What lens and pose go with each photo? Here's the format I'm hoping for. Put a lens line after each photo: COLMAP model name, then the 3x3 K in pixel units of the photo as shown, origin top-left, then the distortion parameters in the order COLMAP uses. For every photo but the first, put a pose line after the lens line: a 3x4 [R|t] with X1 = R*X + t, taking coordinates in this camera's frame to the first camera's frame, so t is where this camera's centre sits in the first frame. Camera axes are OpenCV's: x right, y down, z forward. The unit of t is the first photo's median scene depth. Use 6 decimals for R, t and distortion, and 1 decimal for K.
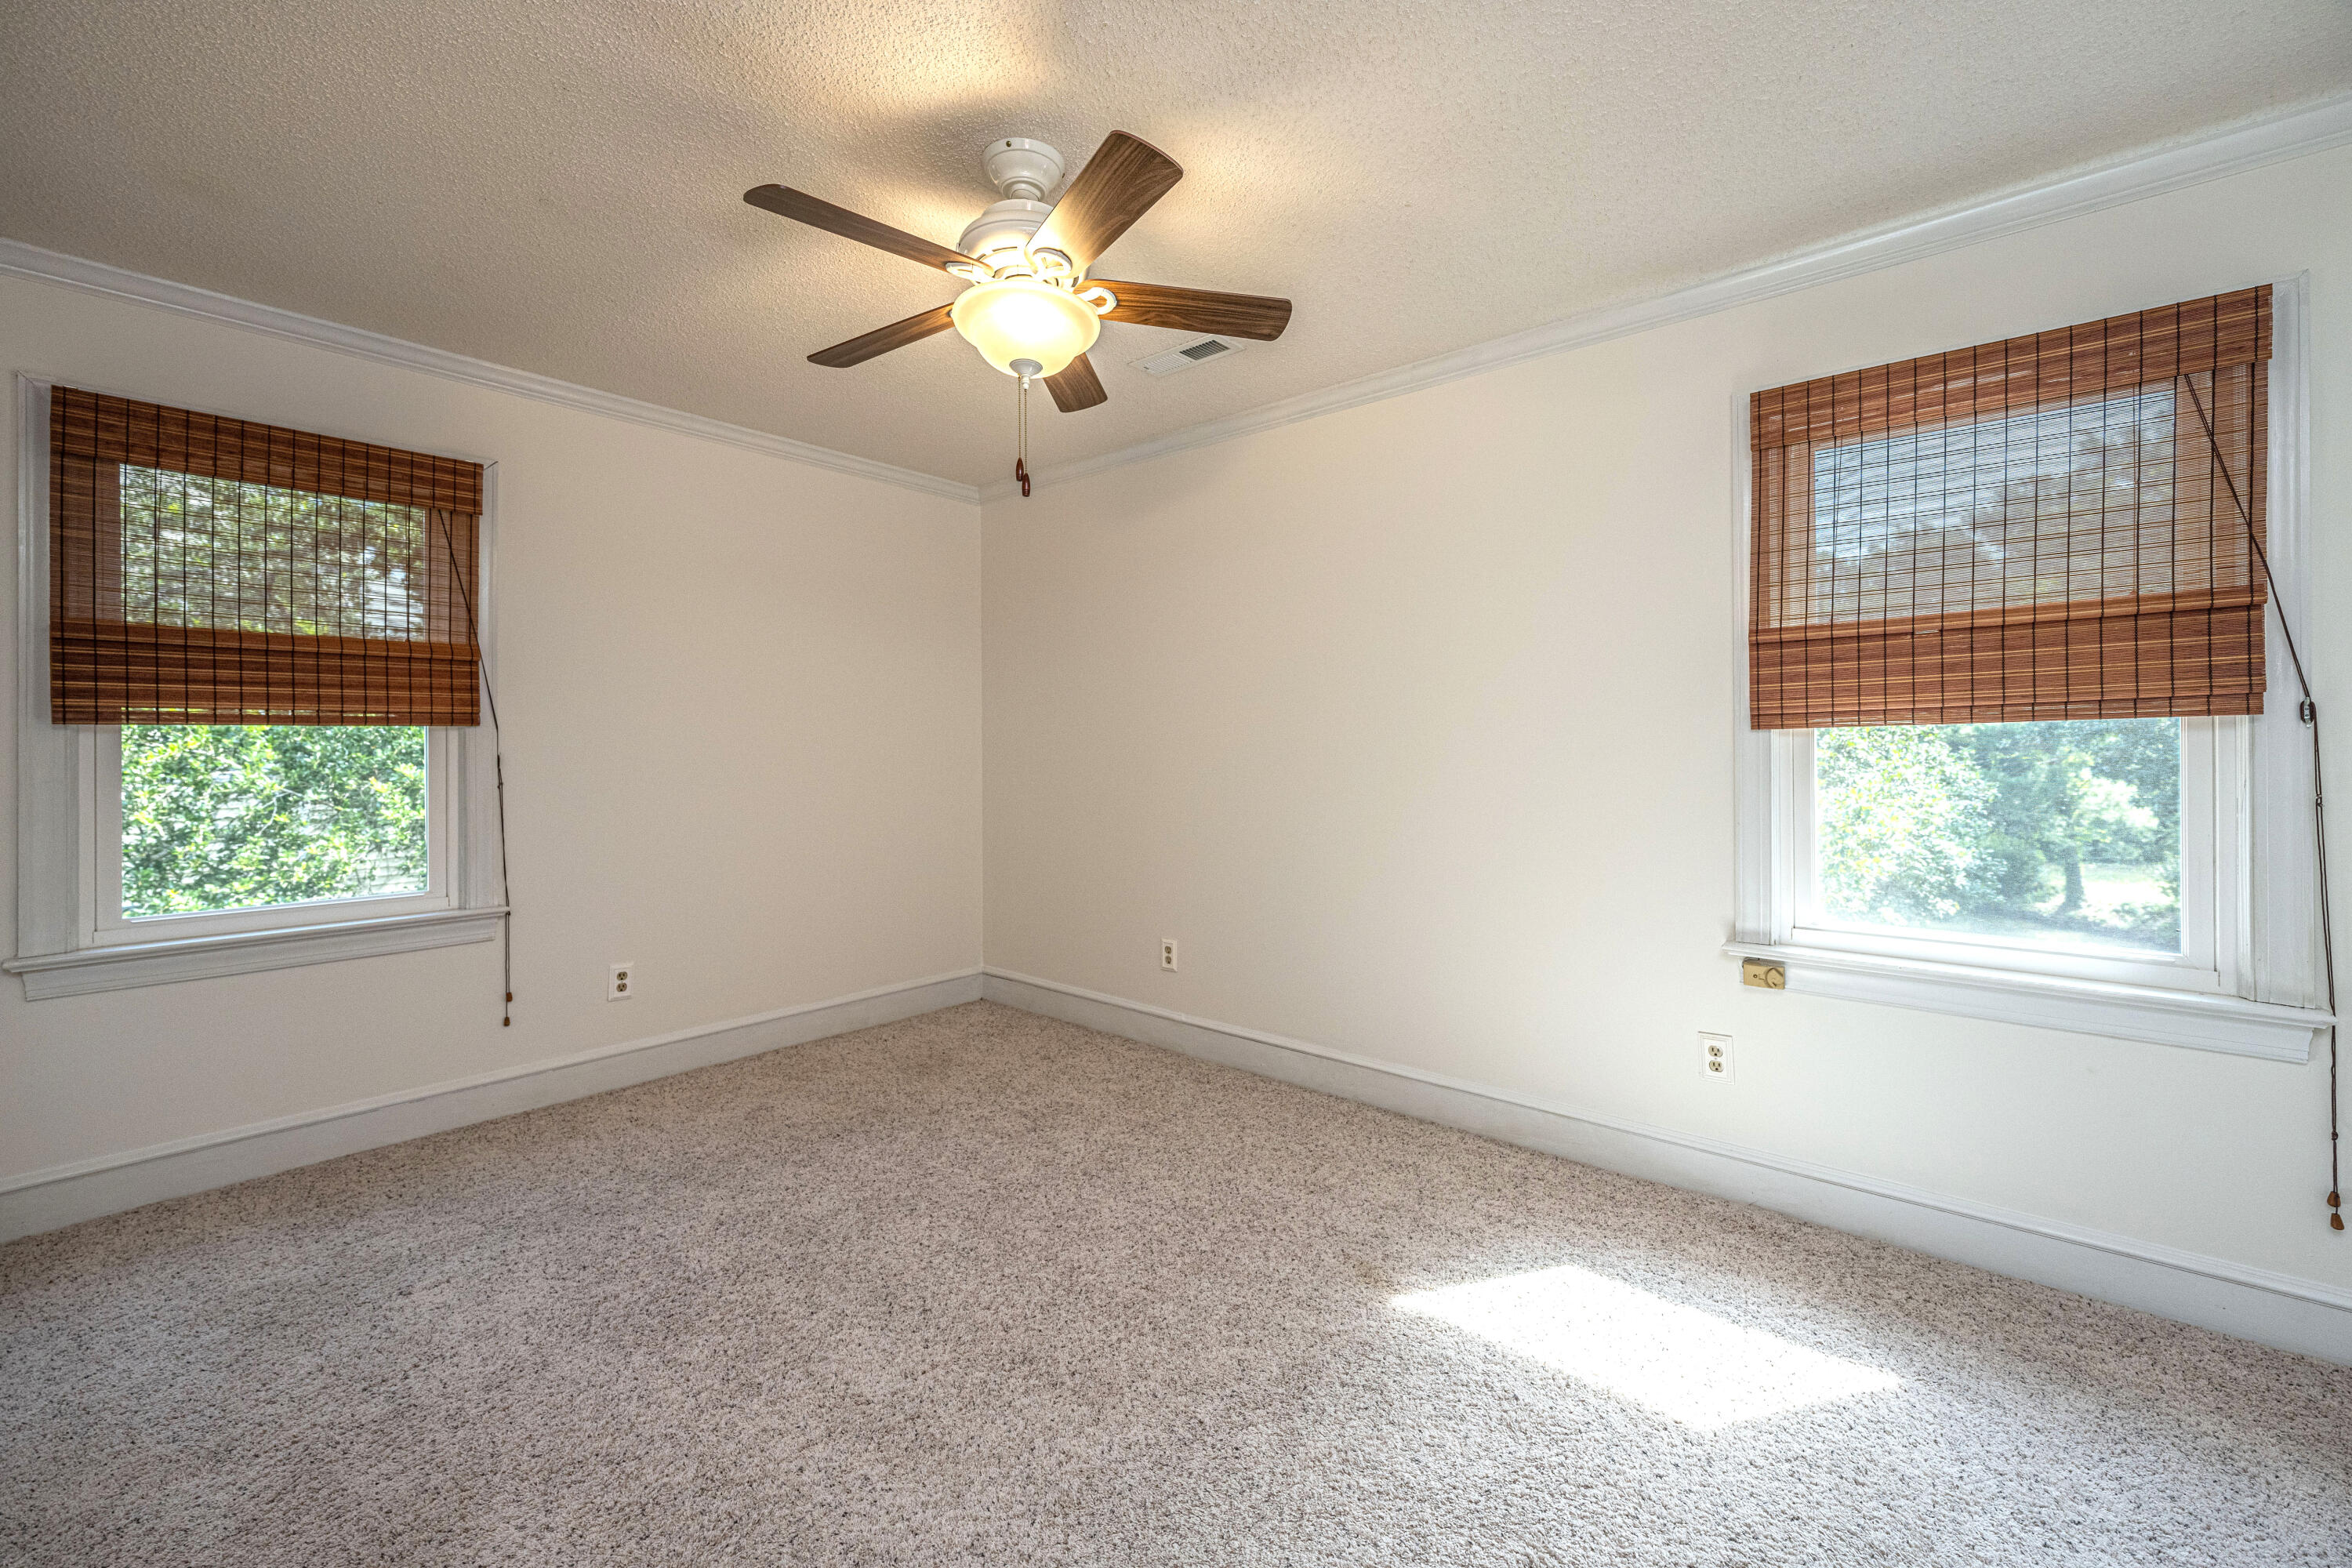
lens RADIAL K [[950.9, 0, 1175.2], [0, 950.9, 732.6], [0, 0, 1]] dist [-0.000491, 0.000008]
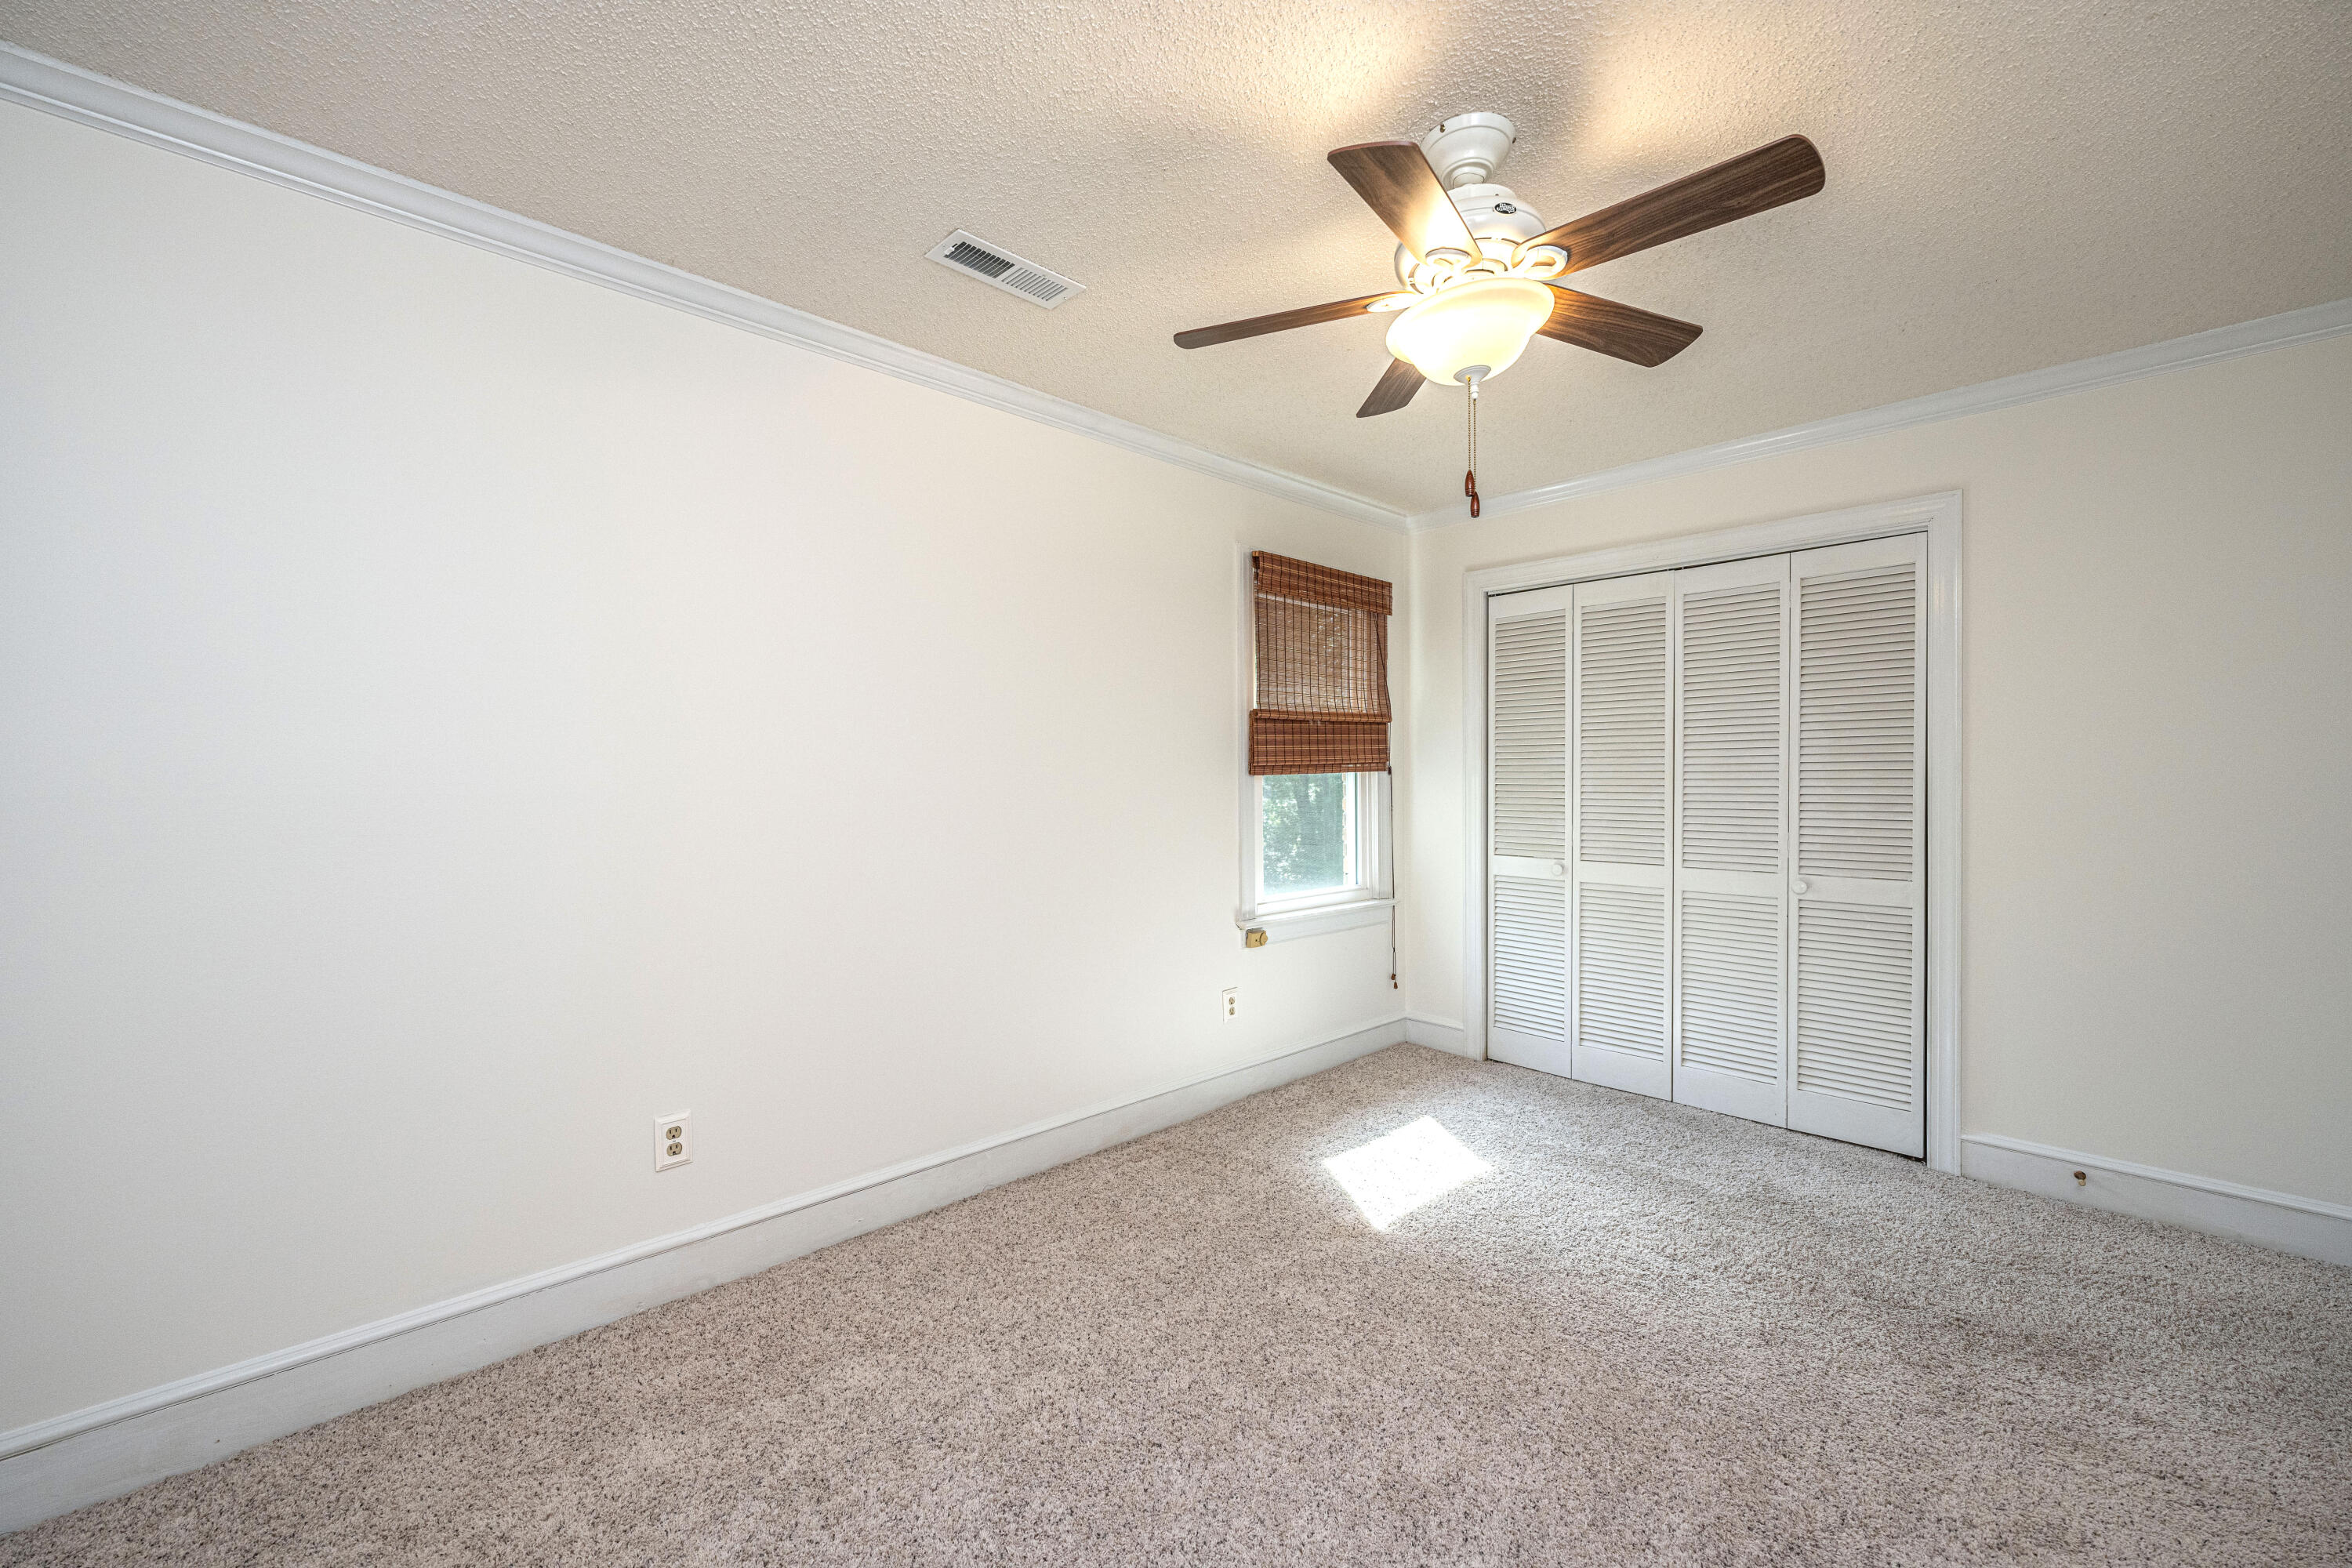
lens RADIAL K [[943.8, 0, 1194.5], [0, 943.8, 775.5], [0, 0, 1]] dist [-0.000365, 0.000000]
pose [[0.092446, 0.005139, 0.995704, -0.886980], [-0.012206, 0.999917, -0.004027, 0.004117], [-0.995643, -0.011781, 0.092501, 0.972361]]
